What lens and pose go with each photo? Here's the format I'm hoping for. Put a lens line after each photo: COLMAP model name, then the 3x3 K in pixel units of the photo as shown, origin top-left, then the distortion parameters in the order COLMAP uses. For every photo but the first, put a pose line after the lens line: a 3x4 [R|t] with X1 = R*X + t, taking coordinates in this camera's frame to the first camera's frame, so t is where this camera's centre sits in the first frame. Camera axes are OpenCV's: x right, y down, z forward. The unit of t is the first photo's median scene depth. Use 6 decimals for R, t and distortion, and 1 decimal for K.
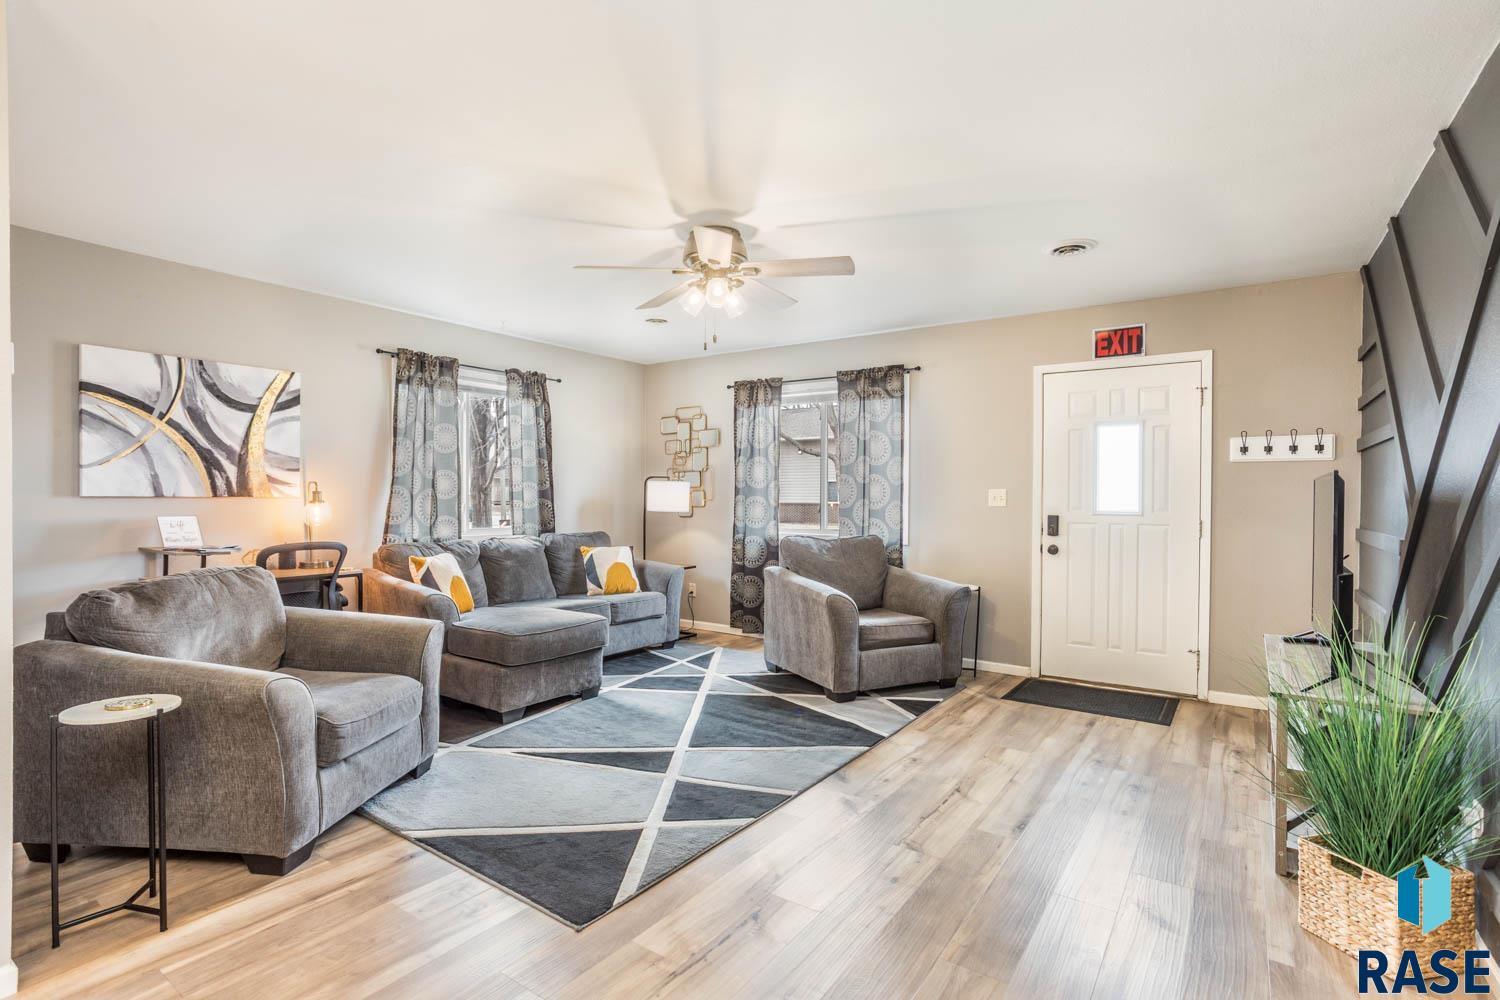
lens RADIAL K [[720.5, 0, 746.9], [0, 720.5, 501.3], [0, 0, 1]] dist [-0.058603, 0.038003]
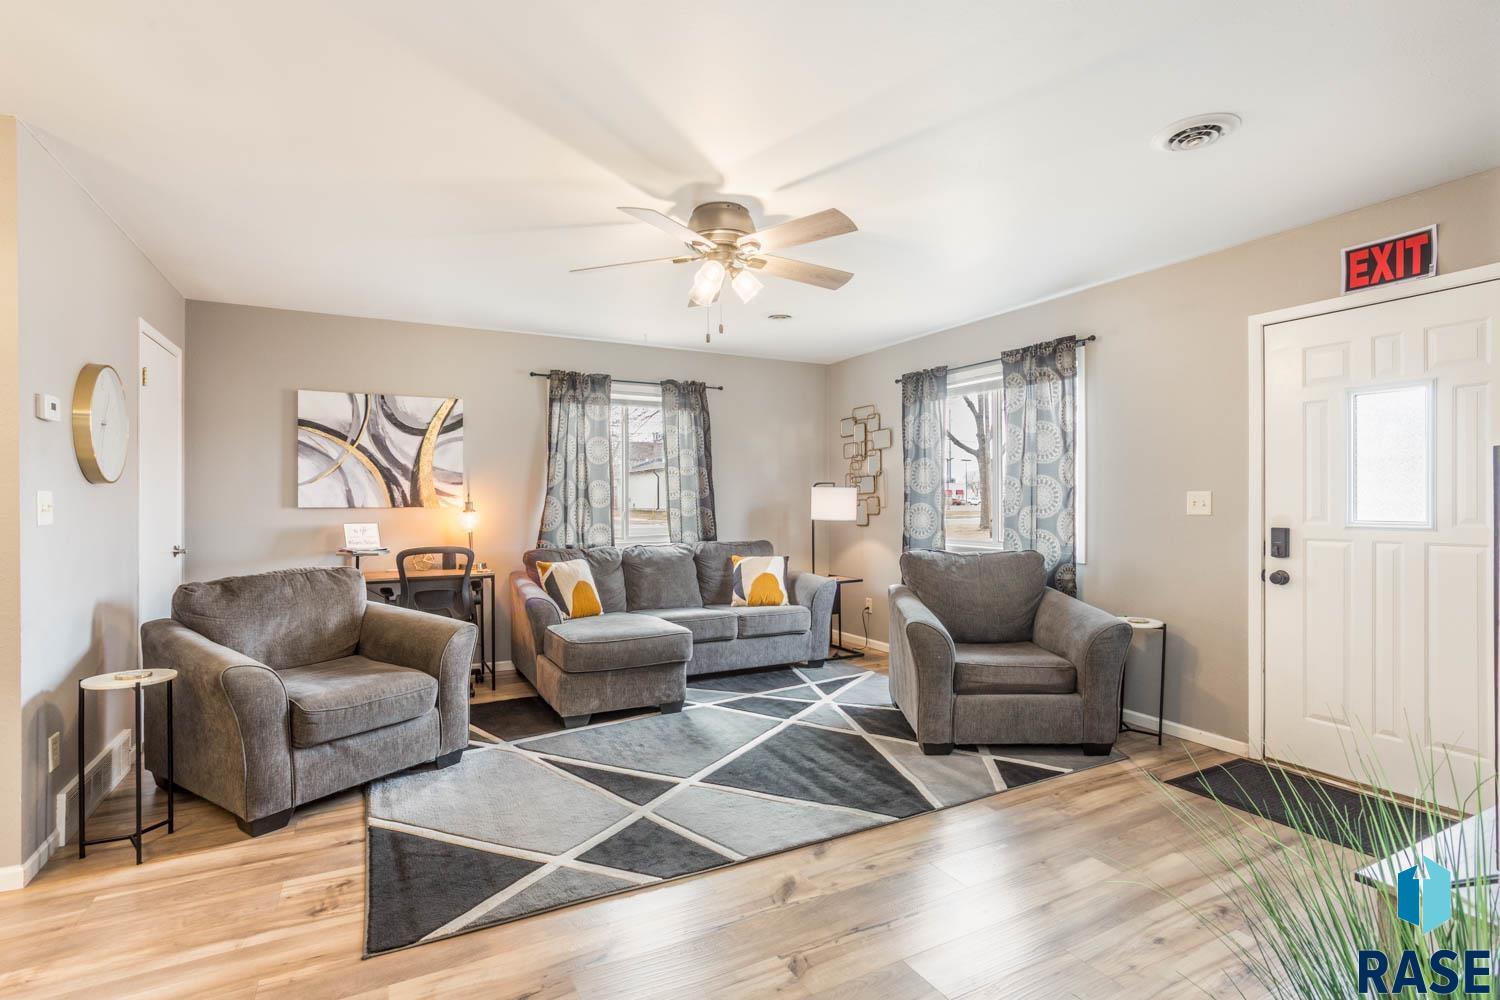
lens RADIAL K [[720.5, 0, 746.9], [0, 720.5, 501.3], [0, 0, 1]] dist [-0.058603, 0.038003]
pose [[0.892731, -0.008488, -0.450509, 0.313555], [0.004602, 0.999942, -0.009720, -0.001977], [0.450566, 0.006604, 0.892719, 0.176475]]
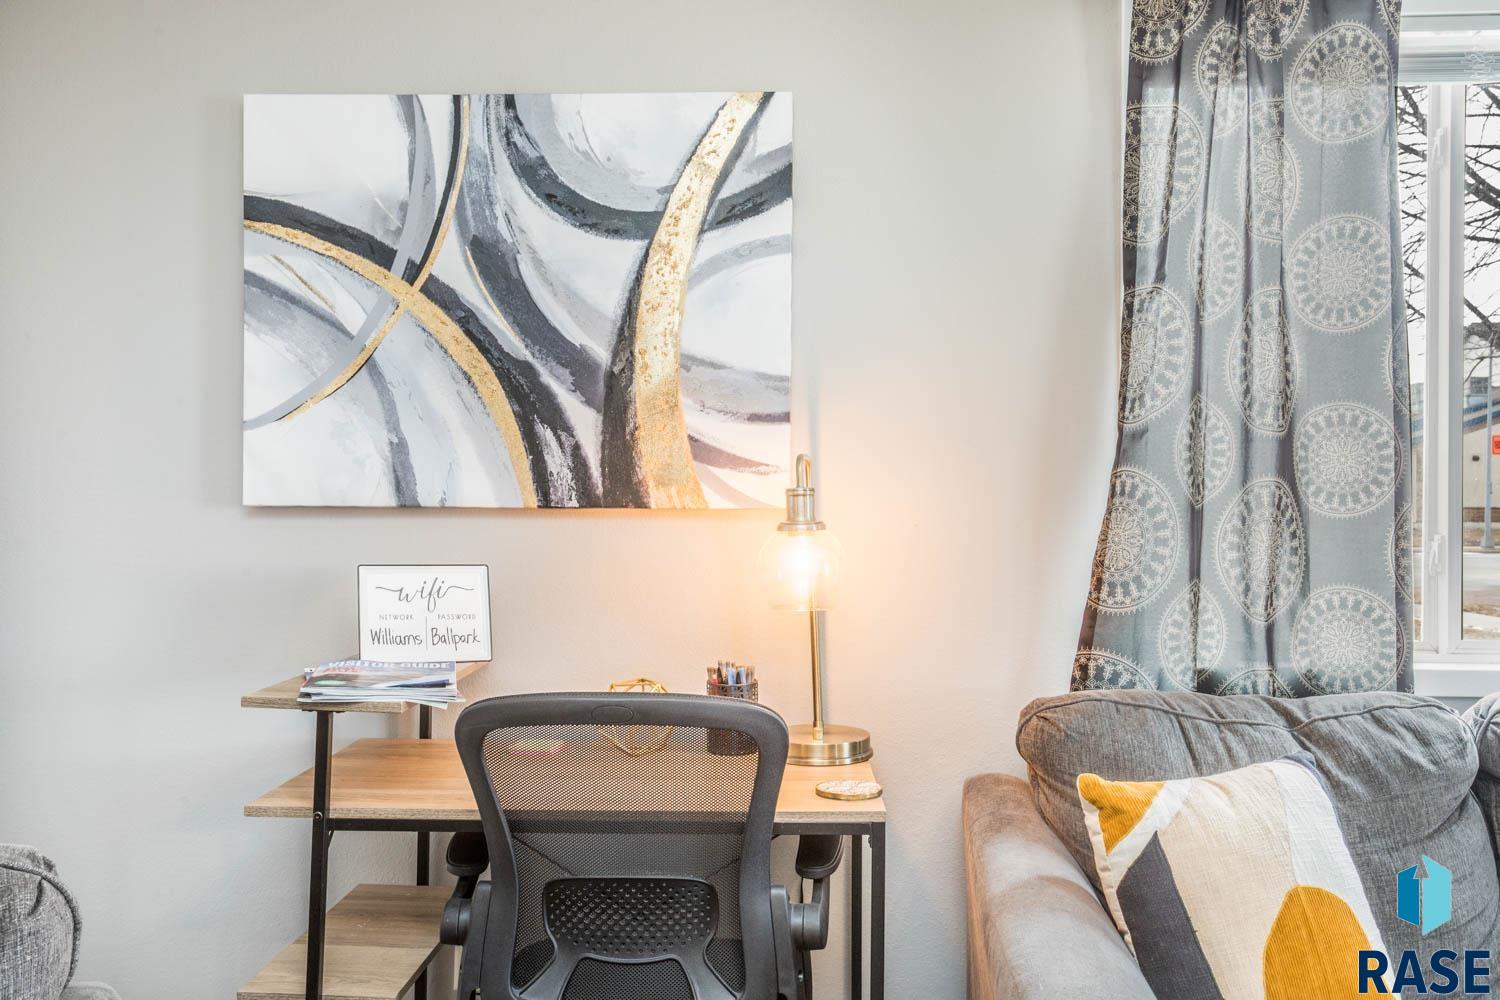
lens RADIAL K [[1264.6, 0, 750.0], [0, 1264.6, 500.0], [0, 0, 1]] dist [0.001524, 0.003555]
pose [[0.545928, -0.008897, -0.837785, -0.203205], [-0.007165, 0.999857, -0.015288, -0.001651], [0.837802, 0.014349, 0.545786, 0.719079]]
